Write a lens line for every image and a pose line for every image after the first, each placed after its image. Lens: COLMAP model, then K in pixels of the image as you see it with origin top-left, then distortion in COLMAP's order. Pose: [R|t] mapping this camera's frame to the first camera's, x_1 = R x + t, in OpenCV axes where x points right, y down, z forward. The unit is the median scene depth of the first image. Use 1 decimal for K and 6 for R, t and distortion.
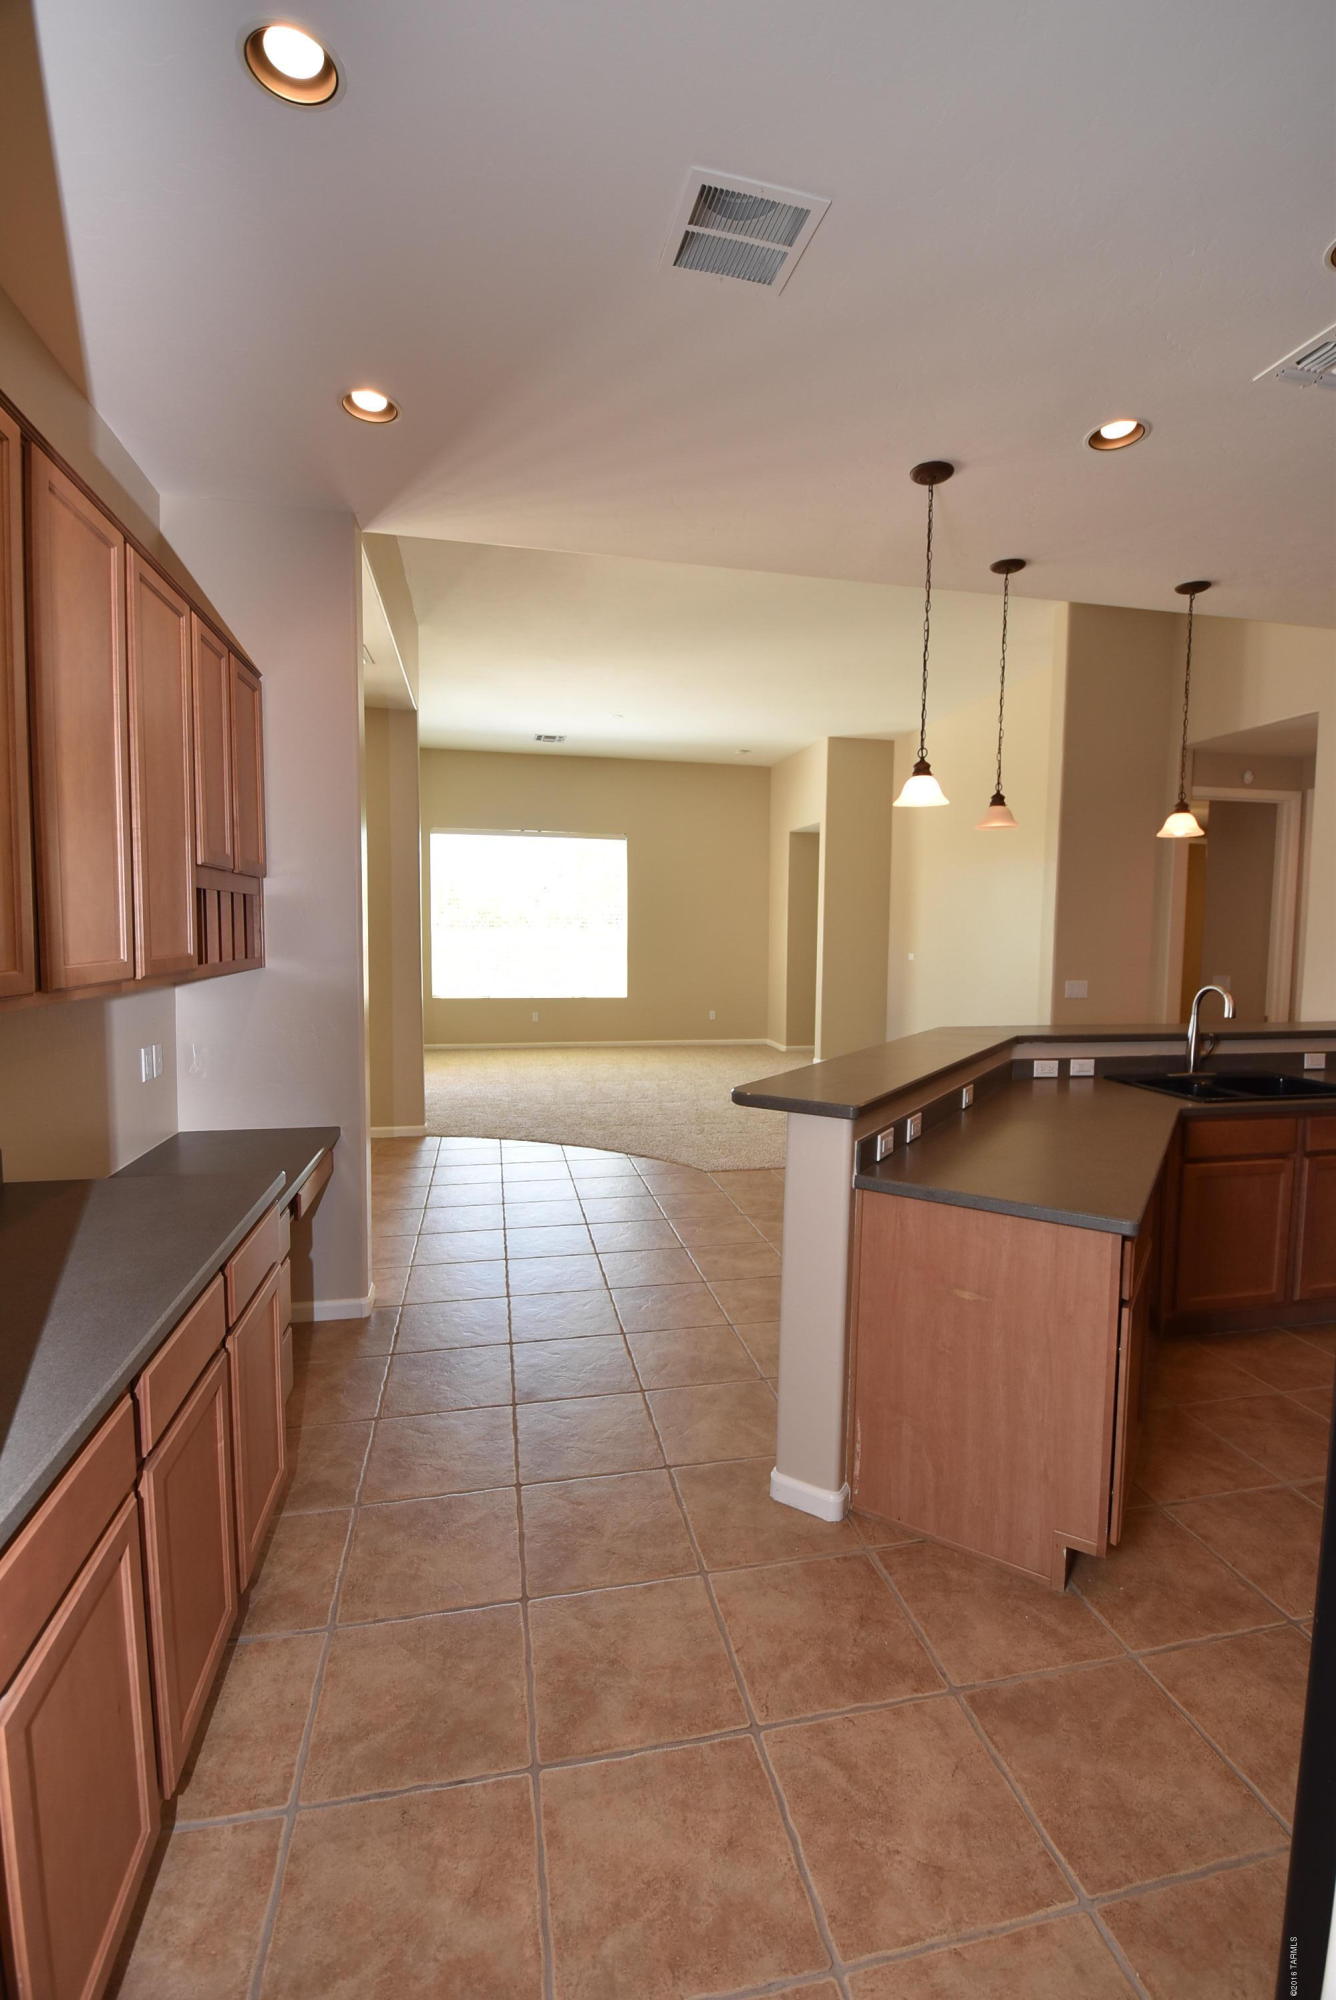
lens RADIAL K [[876.0, 0, 675.4], [0, 876.0, 994.3], [0, 0, 1]] dist [0.012421, -0.019664]
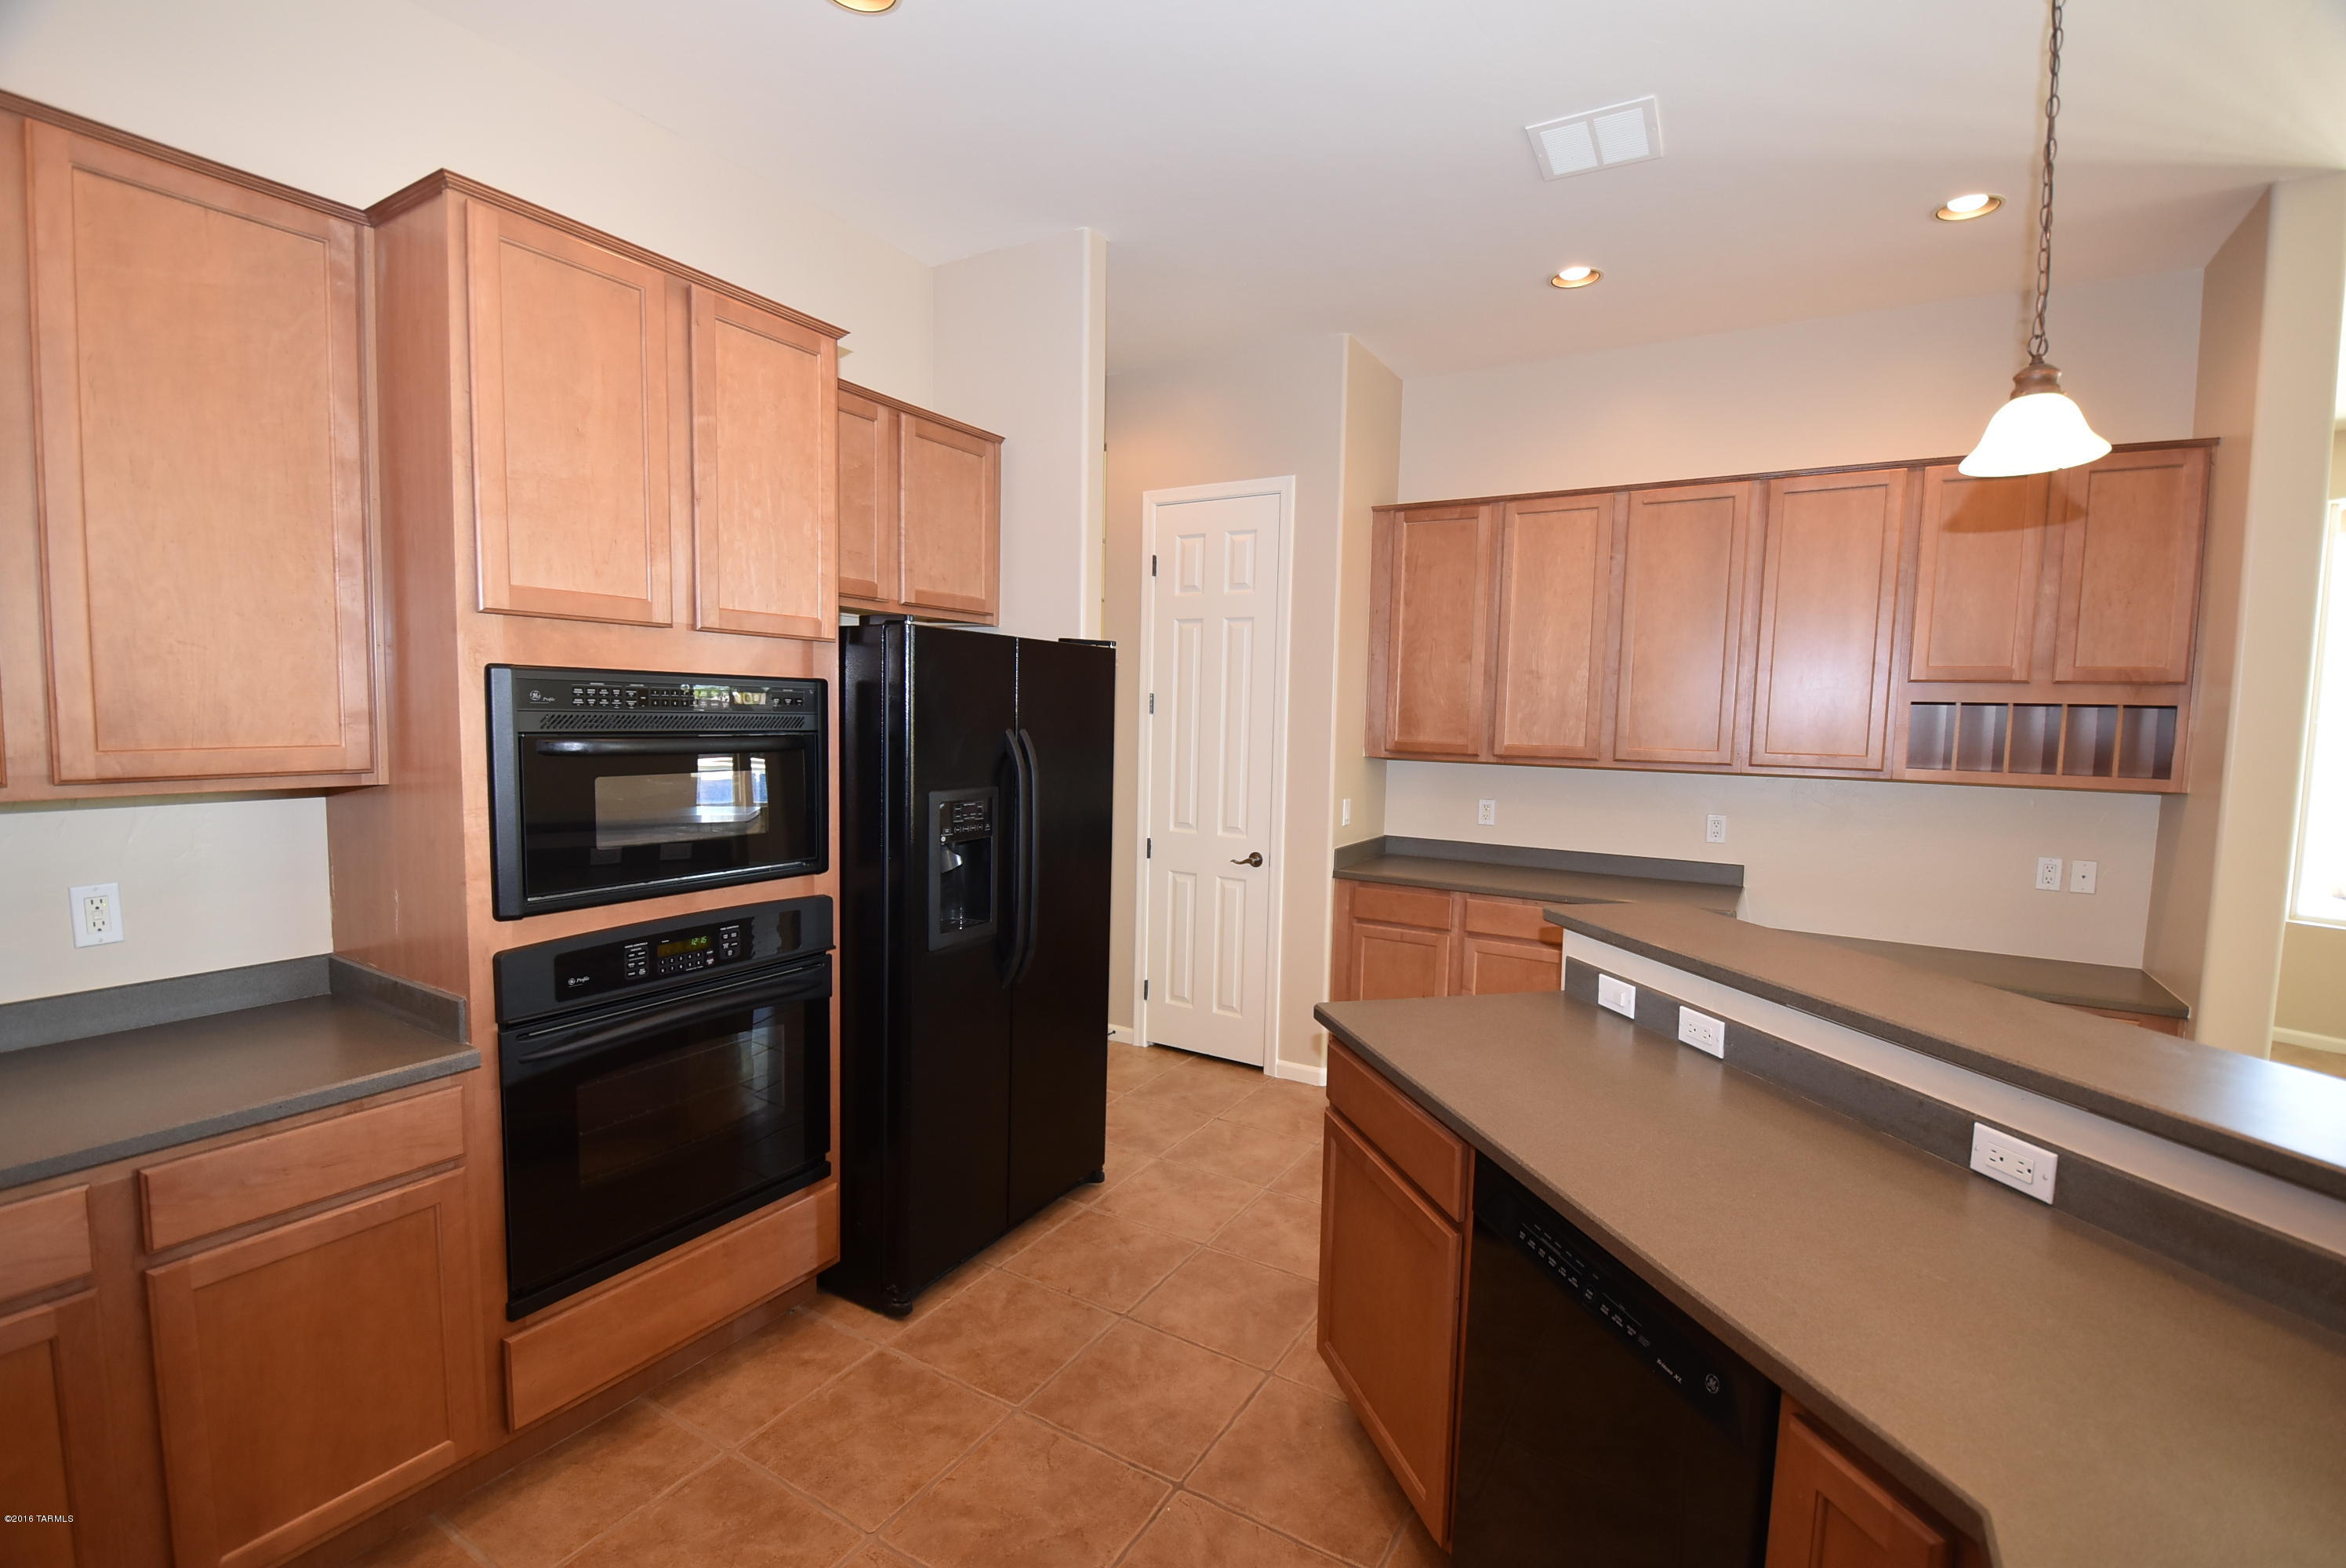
lens RADIAL K [[1027.5, 0, 1183.2], [0, 1027.5, 794.9], [0, 0, 1]] dist [0.012421, -0.019664]
pose [[-0.676440, 0.039740, -0.735424, 1.426792], [-0.082230, 0.988225, 0.129036, -0.118565], [0.731892, 0.147759, -0.665207, 1.565891]]
